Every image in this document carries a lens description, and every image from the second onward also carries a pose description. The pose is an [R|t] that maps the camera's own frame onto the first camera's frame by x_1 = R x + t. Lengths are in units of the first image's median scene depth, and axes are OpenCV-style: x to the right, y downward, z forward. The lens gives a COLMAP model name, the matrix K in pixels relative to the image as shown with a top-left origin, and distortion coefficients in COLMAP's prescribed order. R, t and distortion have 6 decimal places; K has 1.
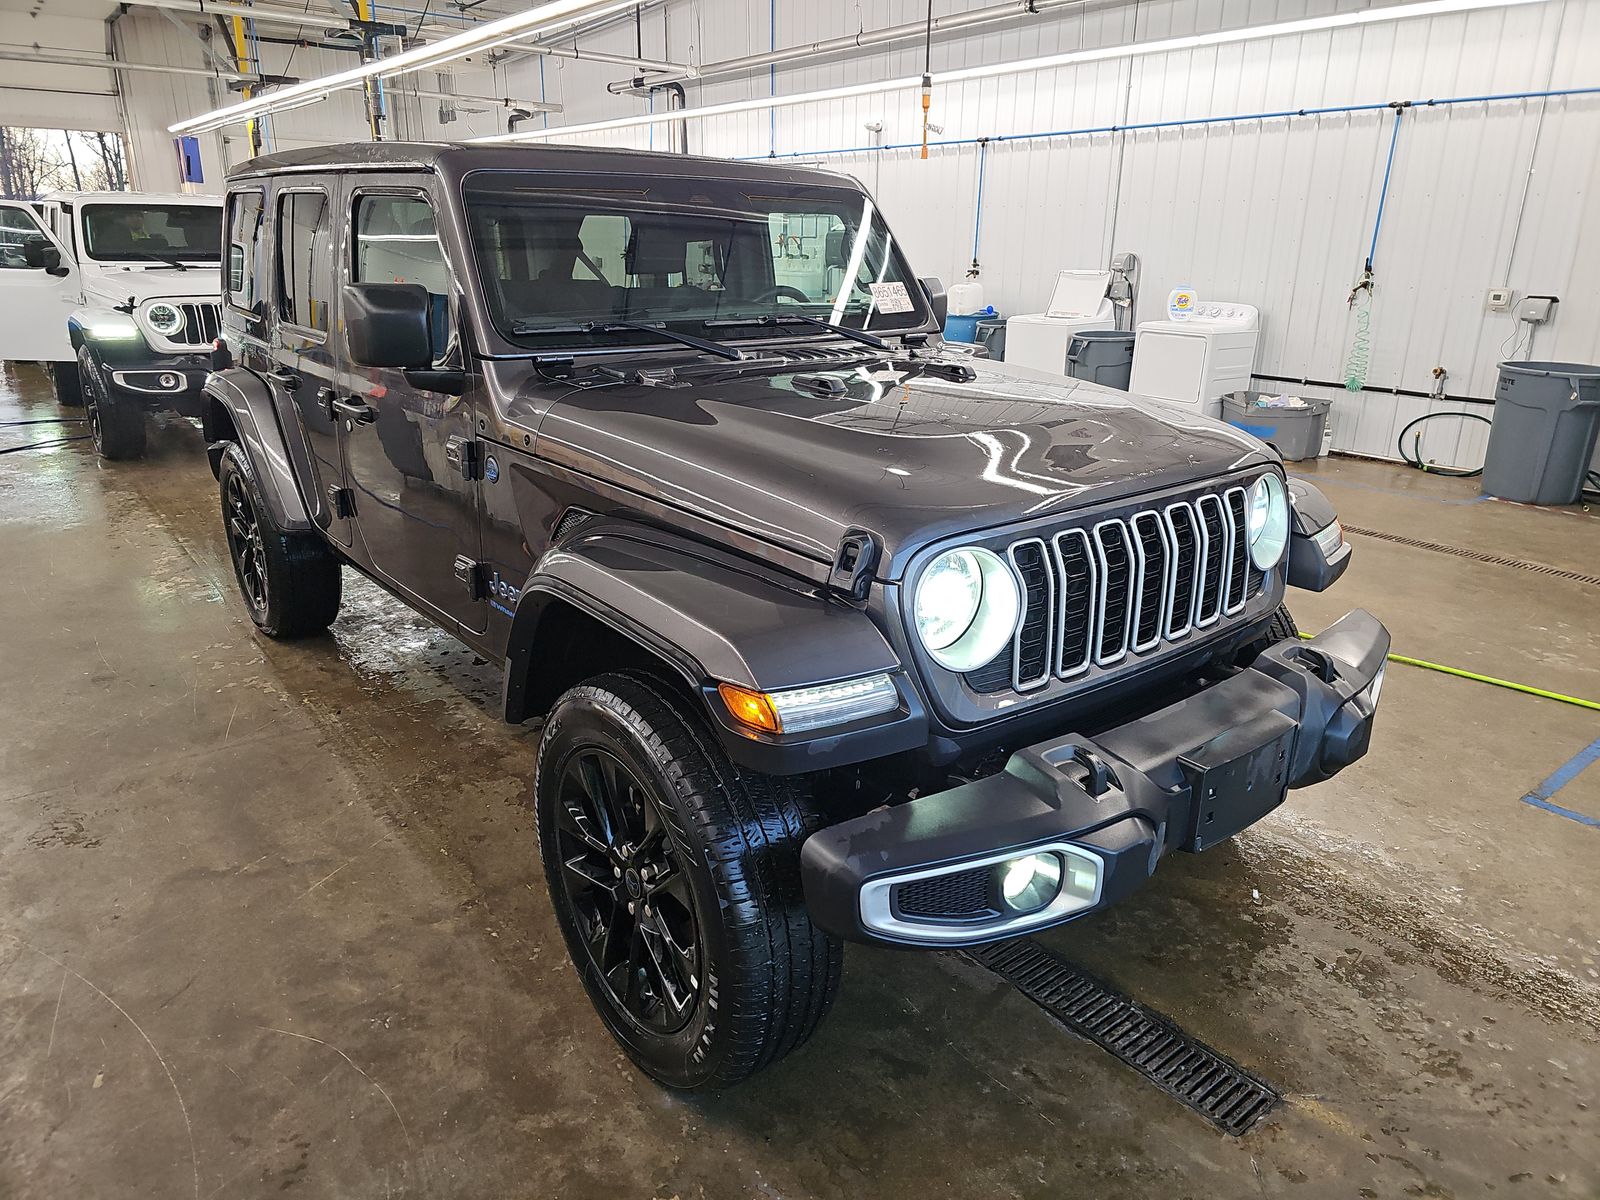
lens RADIAL K [[1037.3, 0, 809.4], [0, 1037.3, 597.2], [0, 0, 1]] dist [0.040262, -0.028976]
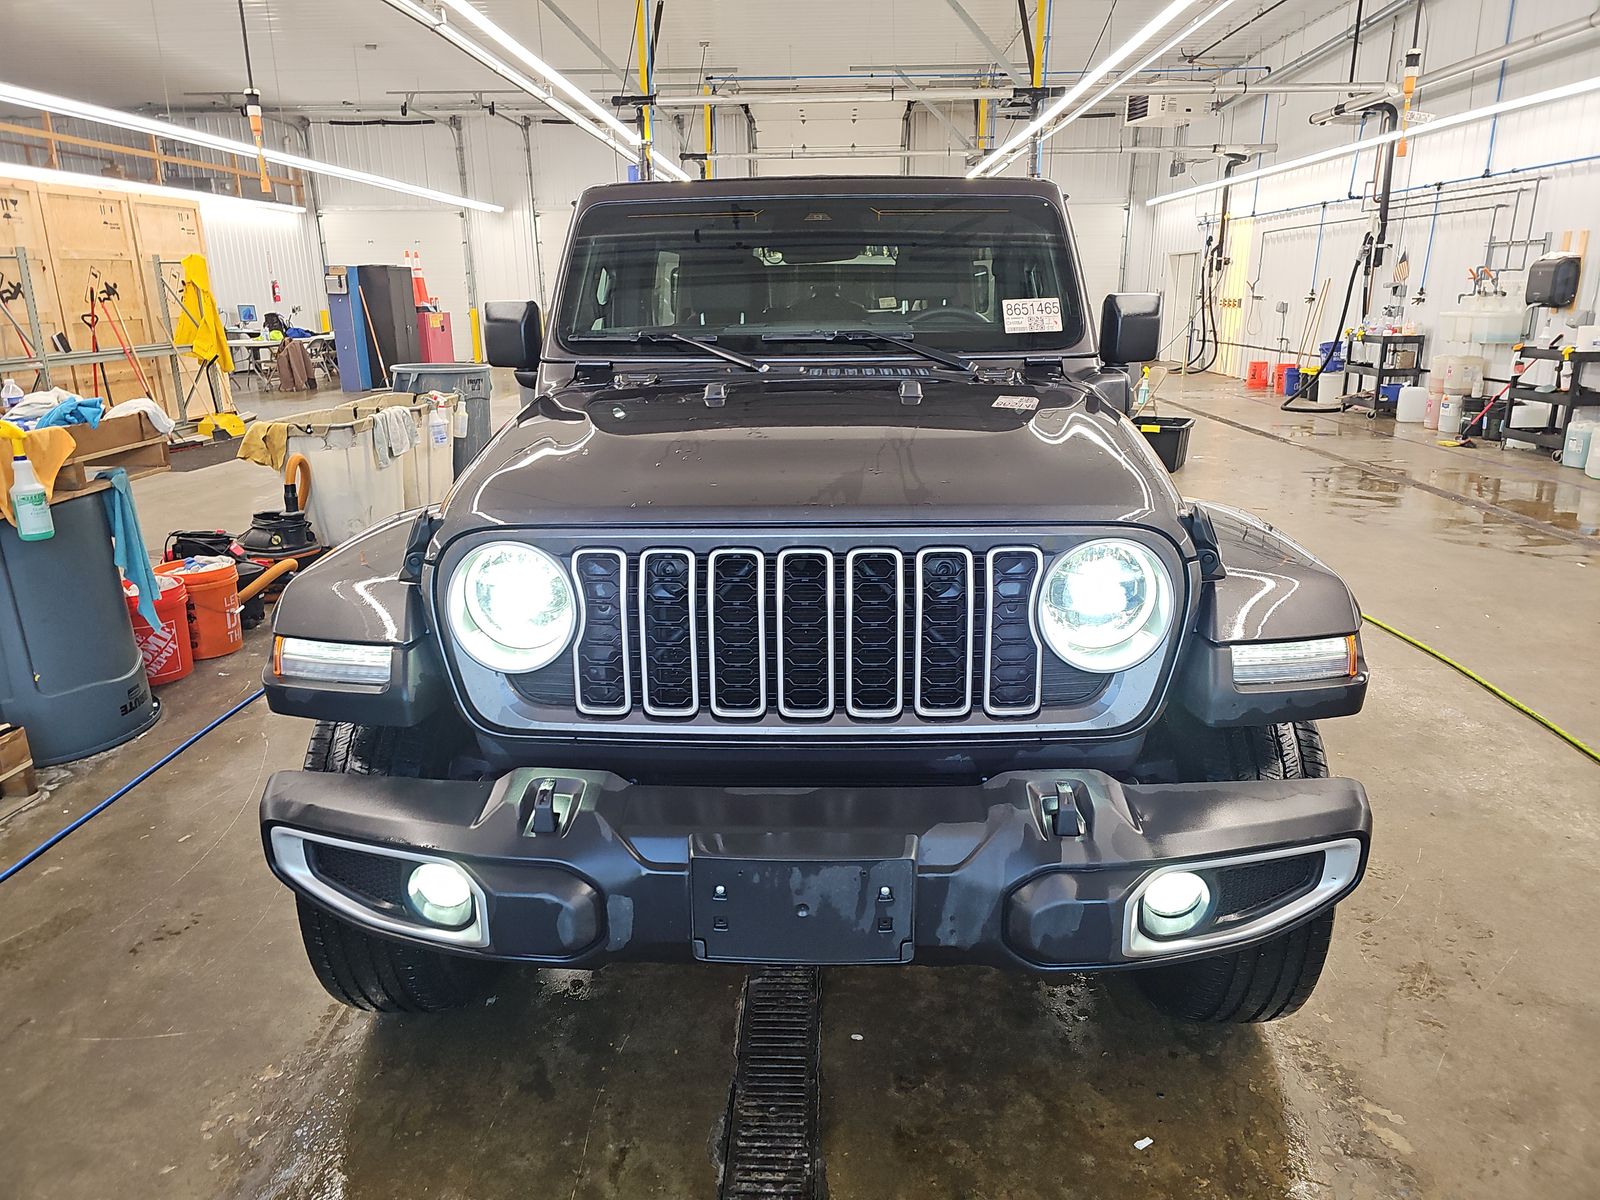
lens RADIAL K [[1037.3, 0, 809.4], [0, 1037.3, 597.2], [0, 0, 1]] dist [0.040262, -0.028976]
pose [[0.765578, 0.163064, -0.622335, 0.551121], [-0.192153, 0.981147, 0.020699, -0.040601], [0.613977, 0.103737, 0.782478, 0.238786]]
